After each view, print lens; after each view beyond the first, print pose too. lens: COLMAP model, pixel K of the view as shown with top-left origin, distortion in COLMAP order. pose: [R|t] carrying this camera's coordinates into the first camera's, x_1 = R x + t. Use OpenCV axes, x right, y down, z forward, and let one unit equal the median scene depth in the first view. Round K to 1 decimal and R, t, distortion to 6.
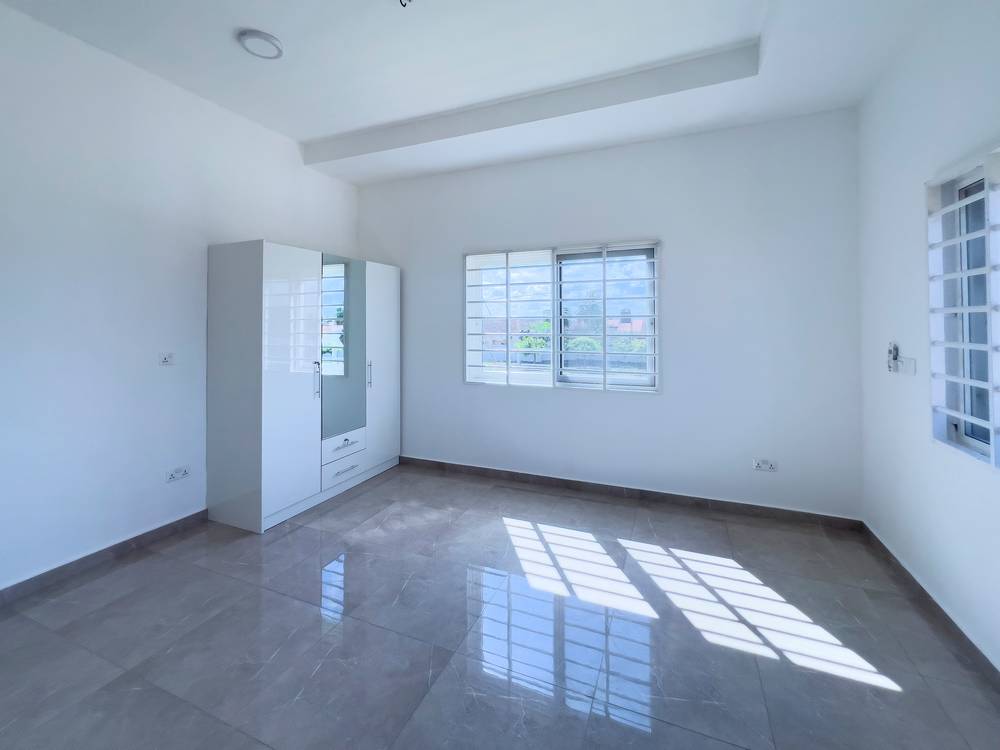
lens RADIAL K [[416.1, 0, 484.4], [0, 416.1, 319.6], [0, 0, 1]] dist [-0.002844, 0.001074]
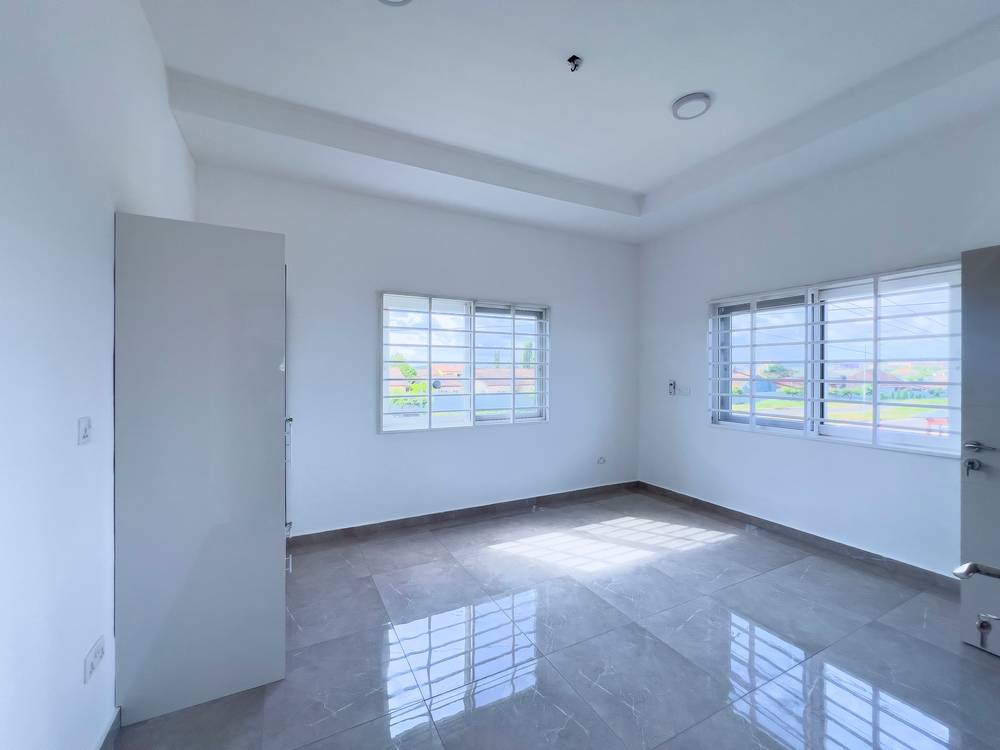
lens RADIAL K [[416.1, 0, 490.0], [0, 416.1, 376.4], [0, 0, 1]] dist [-0.002844, 0.001074]
pose [[0.642772, -0.002135, 0.766054, -0.687951], [-0.011541, 0.999856, 0.012471, 0.016561], [-0.765970, -0.016857, 0.642655, 0.271639]]
